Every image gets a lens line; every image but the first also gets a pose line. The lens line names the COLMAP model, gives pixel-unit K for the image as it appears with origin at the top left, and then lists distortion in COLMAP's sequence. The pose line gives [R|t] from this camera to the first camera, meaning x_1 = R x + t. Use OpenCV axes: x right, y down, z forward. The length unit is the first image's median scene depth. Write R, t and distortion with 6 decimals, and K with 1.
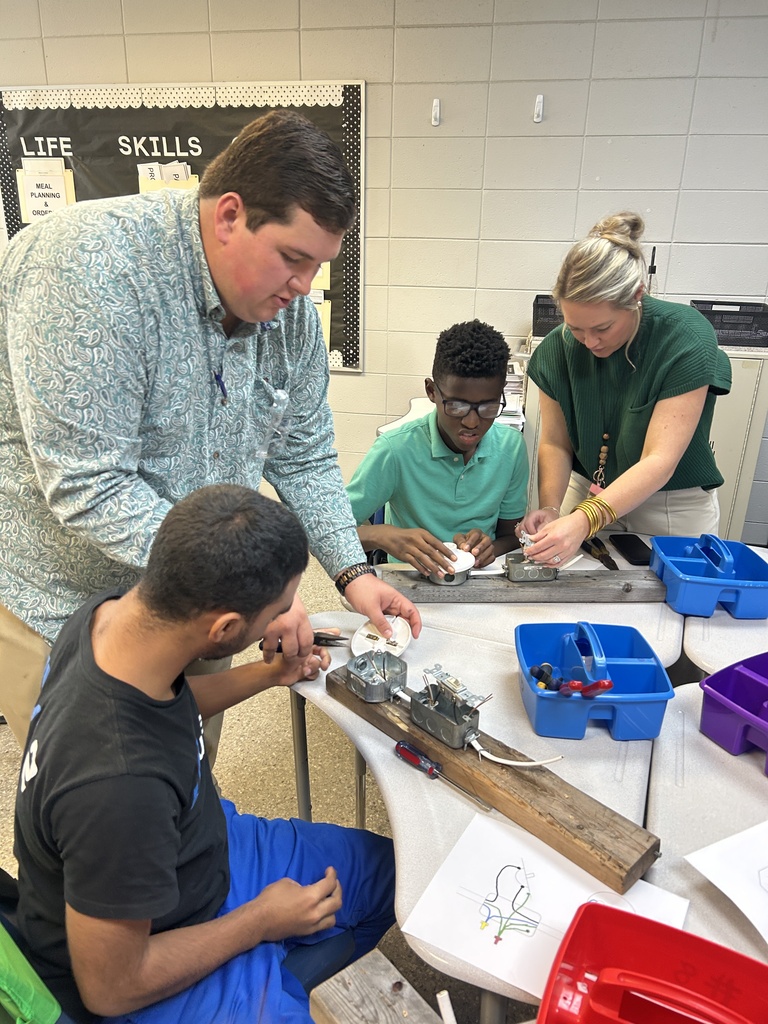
lens RADIAL K [[779.4, 0, 389.7], [0, 779.4, 515.1], [0, 0, 1]] dist [0.048261, -0.035621]
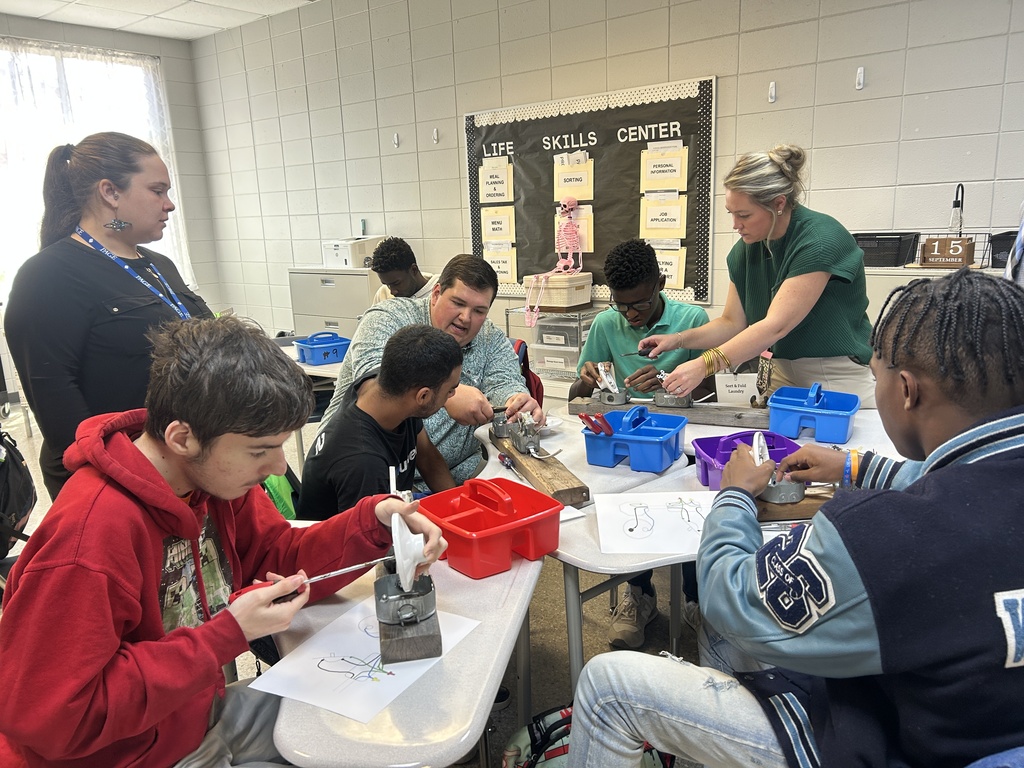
lens RADIAL K [[779.4, 0, 516.8], [0, 779.4, 375.3], [0, 0, 1]] dist [0.048261, -0.035621]
pose [[0.890529, 0.041140, -0.453063, 0.251849], [-0.100887, 0.988964, -0.108500, 0.083331], [0.443599, 0.142331, 0.884851, -0.169121]]
